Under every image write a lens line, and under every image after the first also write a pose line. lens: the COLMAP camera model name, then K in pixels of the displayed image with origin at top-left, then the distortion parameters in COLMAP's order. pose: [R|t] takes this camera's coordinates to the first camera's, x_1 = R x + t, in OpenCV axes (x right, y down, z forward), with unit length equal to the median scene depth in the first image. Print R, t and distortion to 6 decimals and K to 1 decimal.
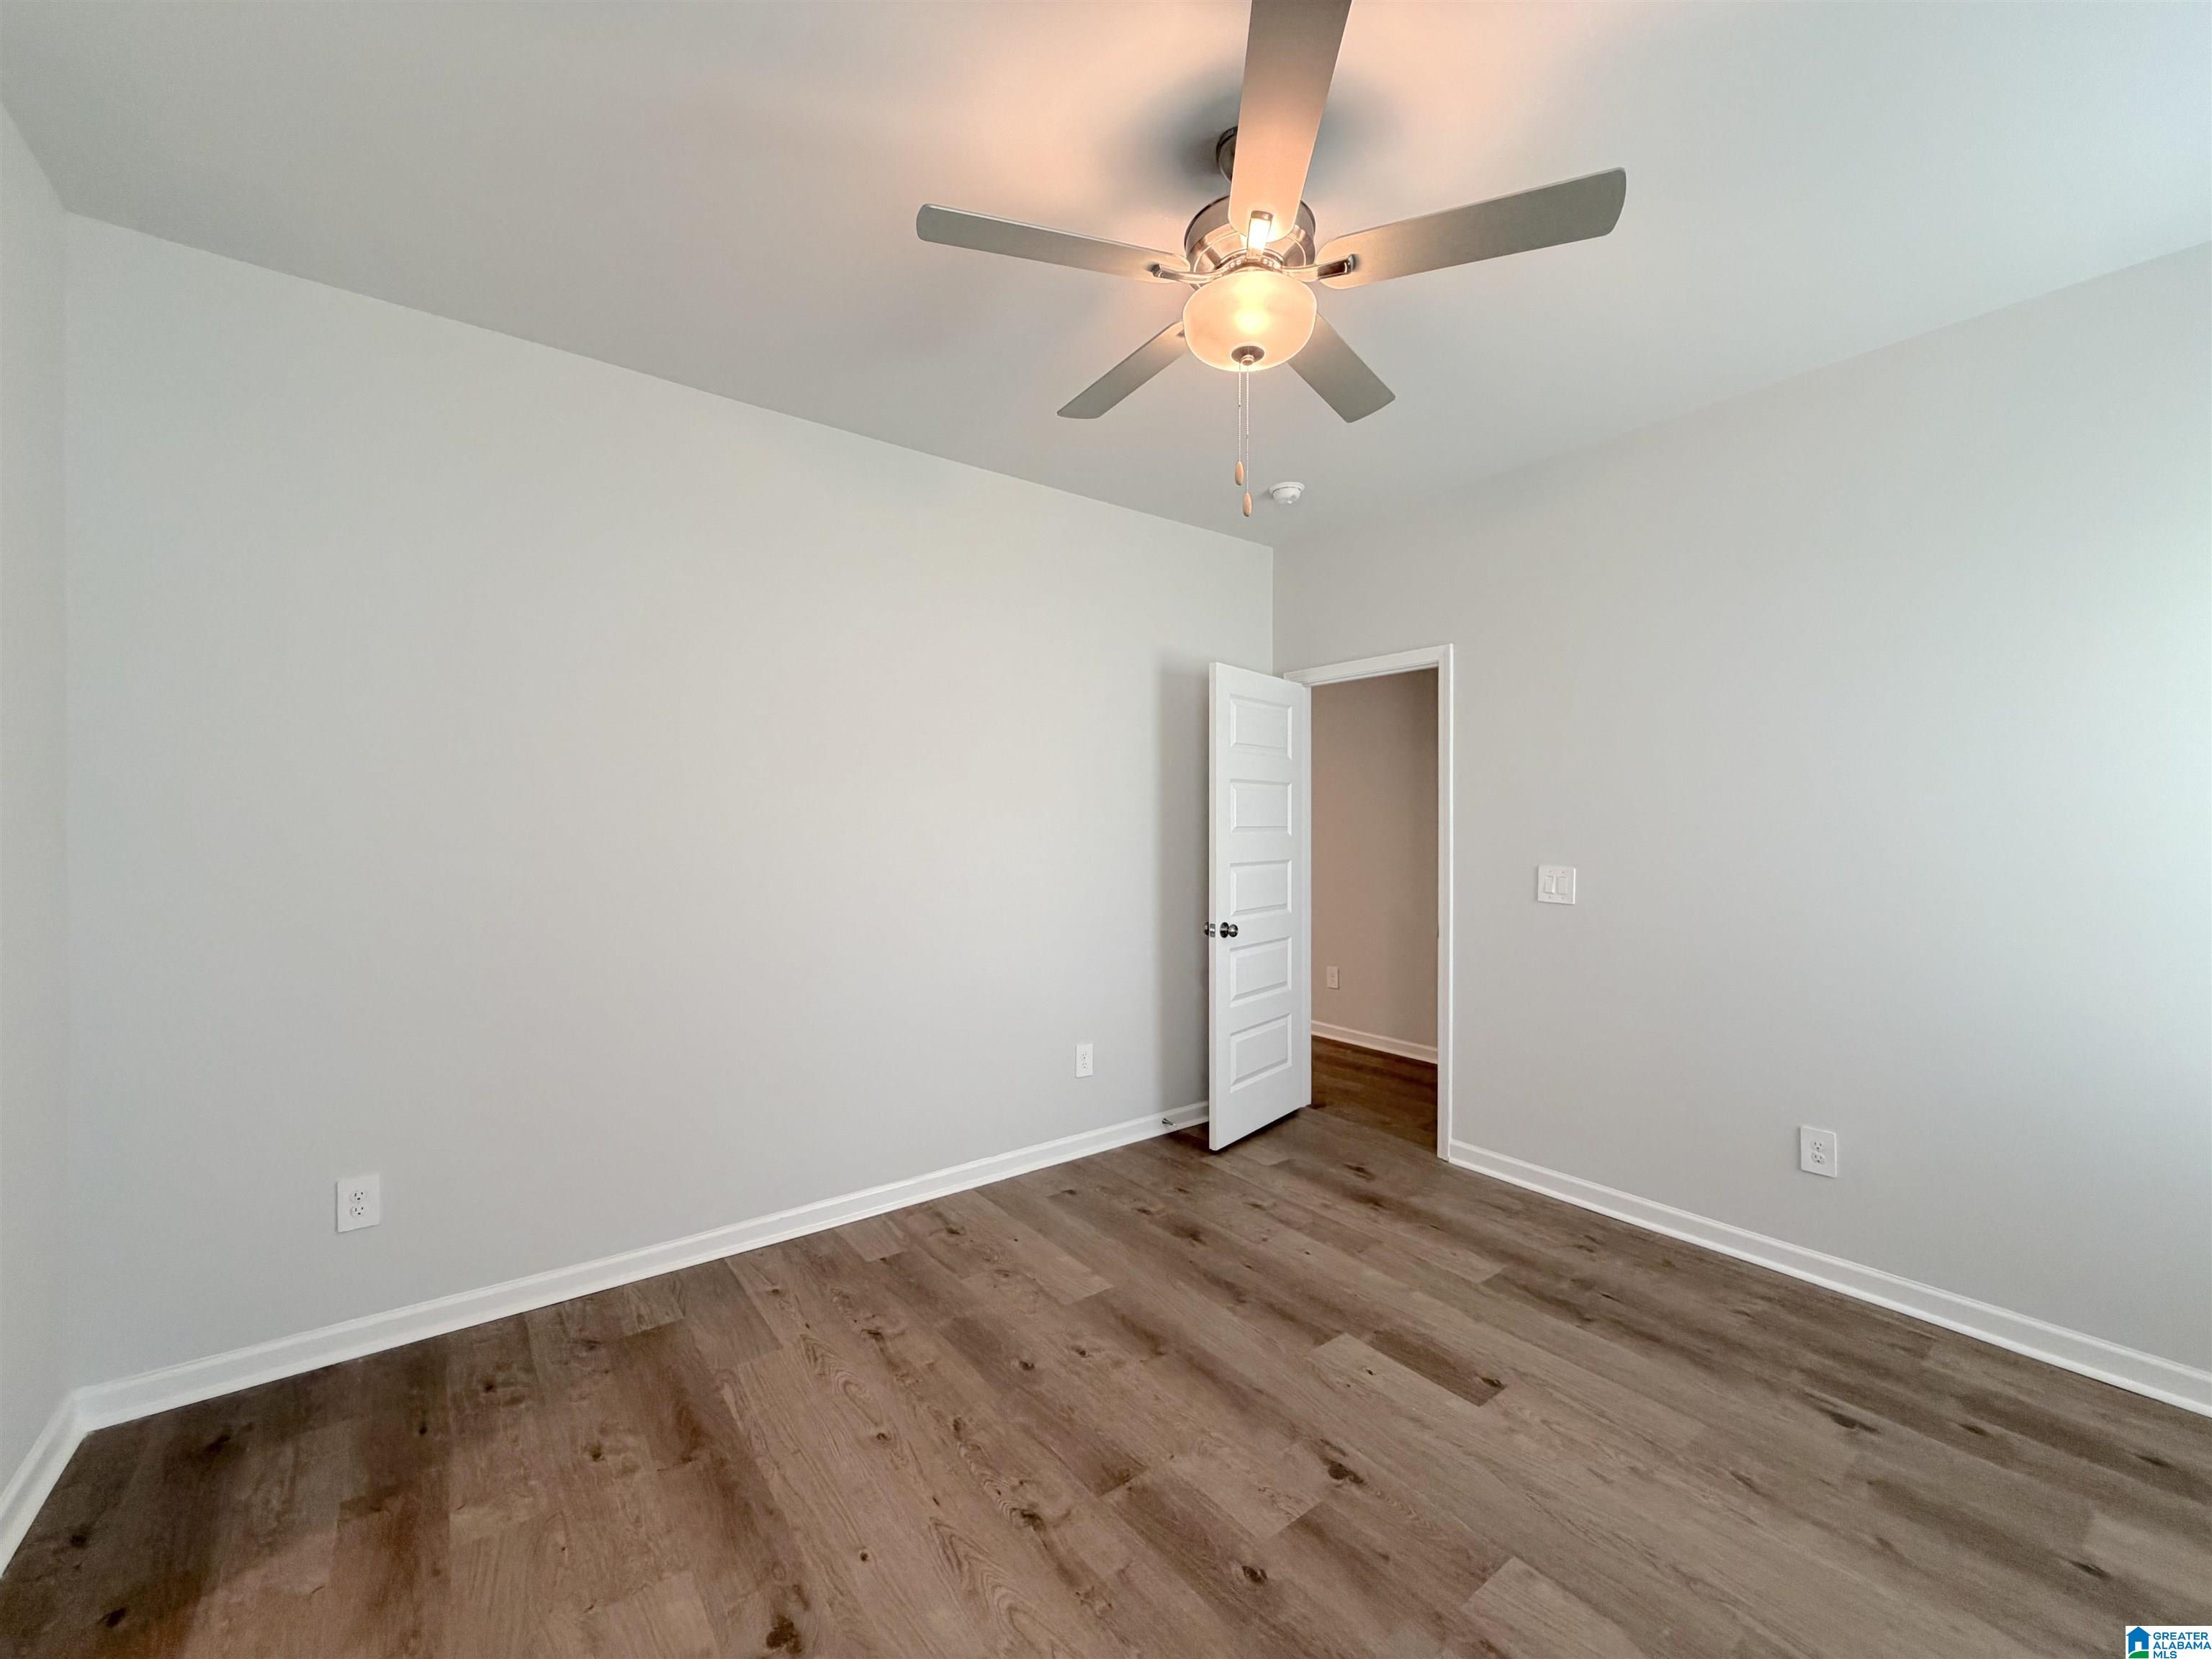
lens RADIAL K [[880.6, 0, 1097.0], [0, 880.6, 827.7], [0, 0, 1]] dist [-0.000891, 0.000139]
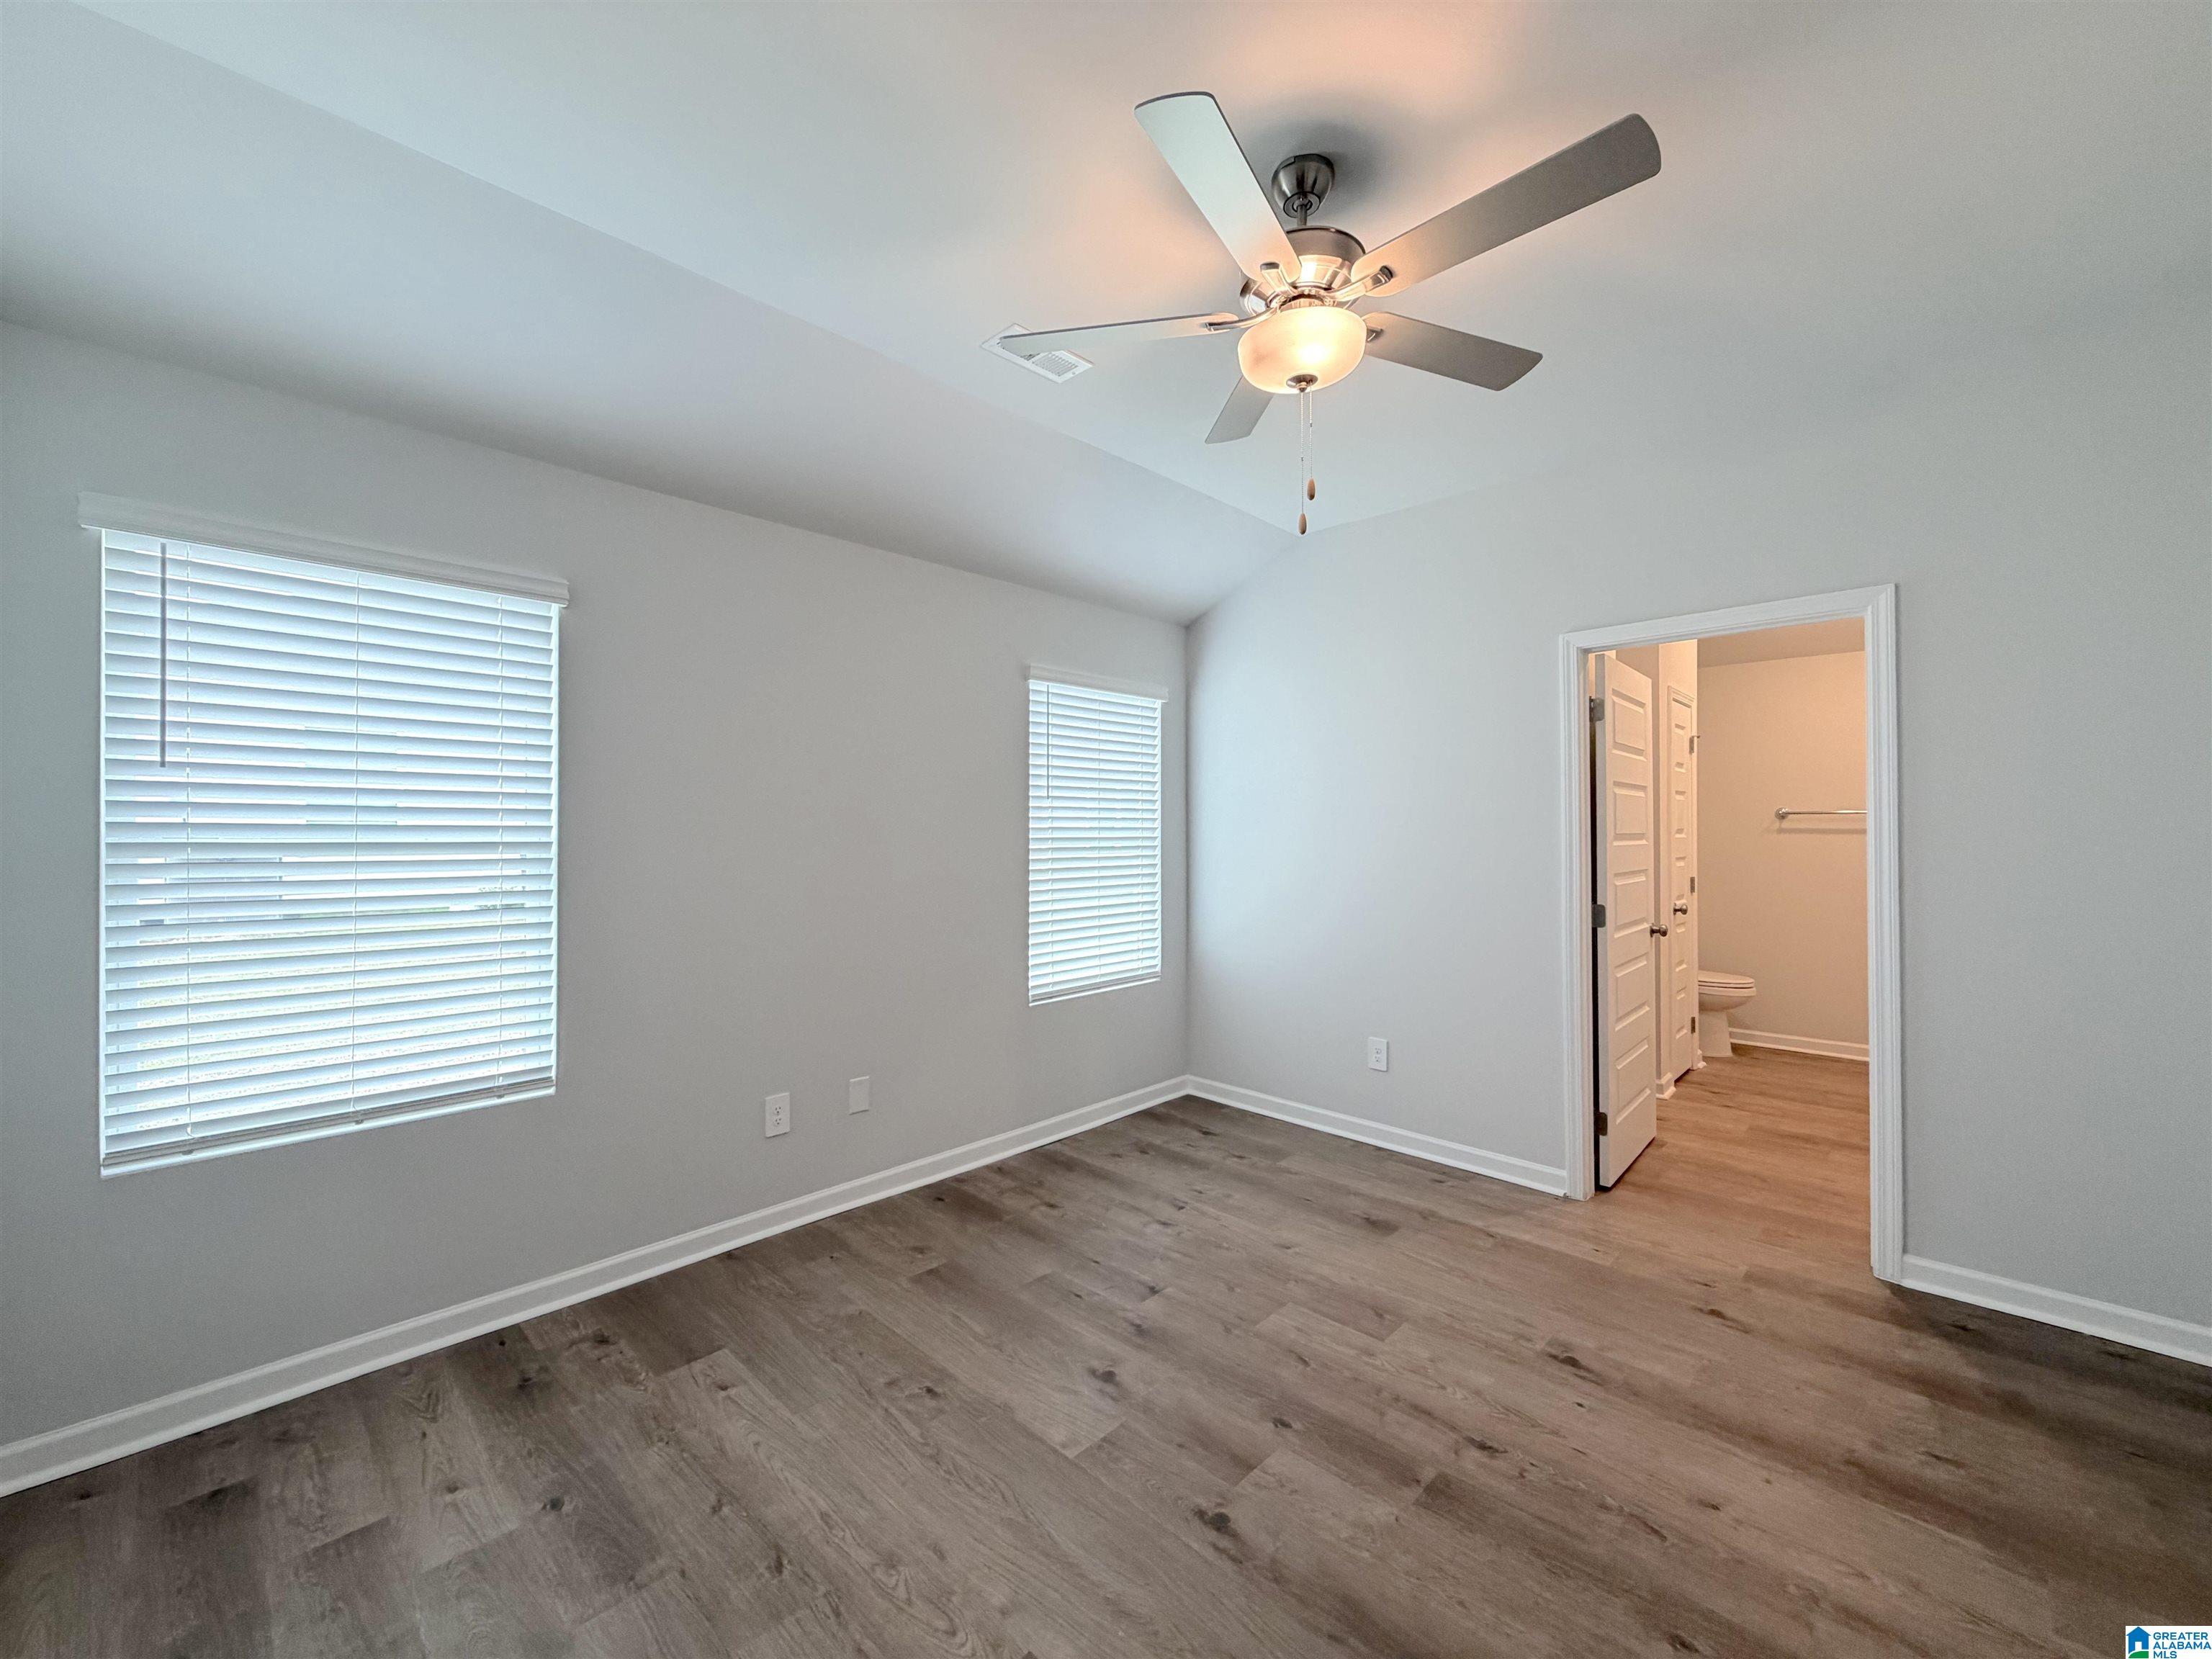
lens RADIAL K [[887.5, 0, 1091.6], [0, 887.5, 825.5], [0, 0, 1]] dist [-0.000600, 0.000310]
pose [[-0.988994, -0.002224, -0.147936, 0.446139], [-0.001983, 0.999996, -0.001777, -0.002676], [0.147940, -0.001464, -0.988995, 1.549662]]
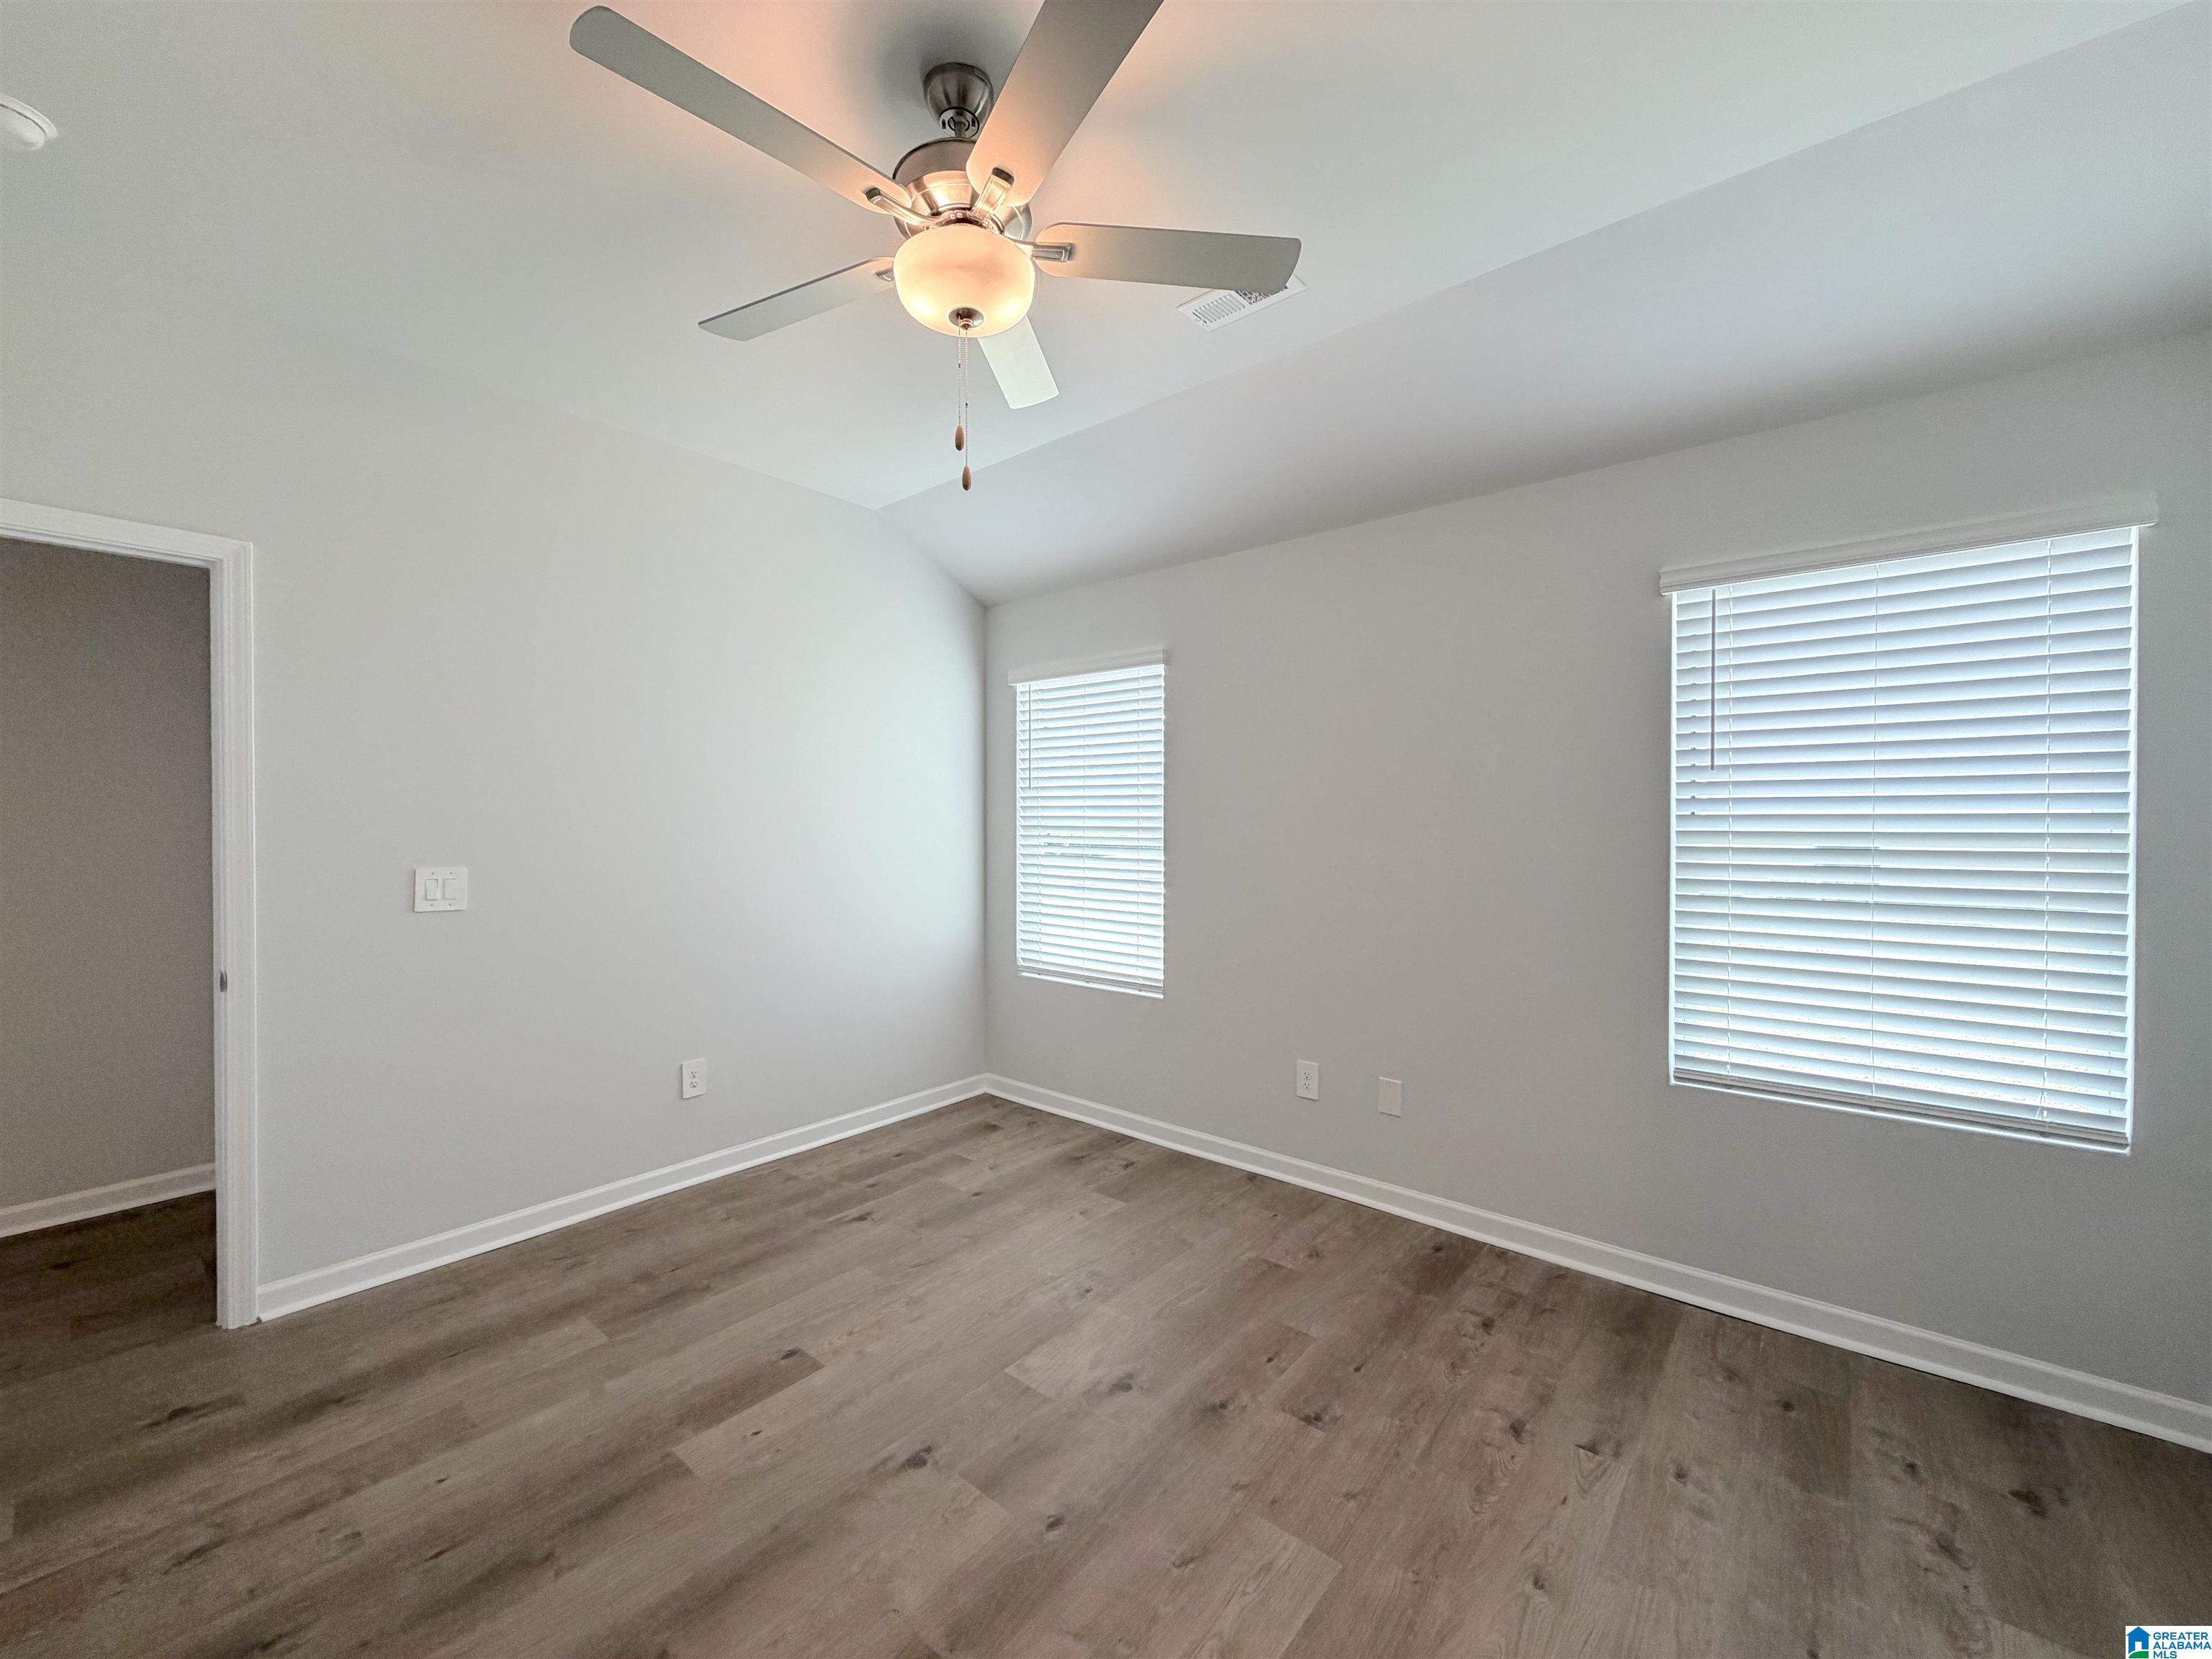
lens RADIAL K [[876.4, 0, 1097.2], [0, 876.4, 829.0], [0, 0, 1]] dist [-0.002081, -0.000033]
pose [[-0.220760, -0.010775, 0.975269, -0.597862], [0.001339, 0.999935, 0.011351, -0.000345], [-0.975327, 0.003811, -0.220731, 0.825756]]
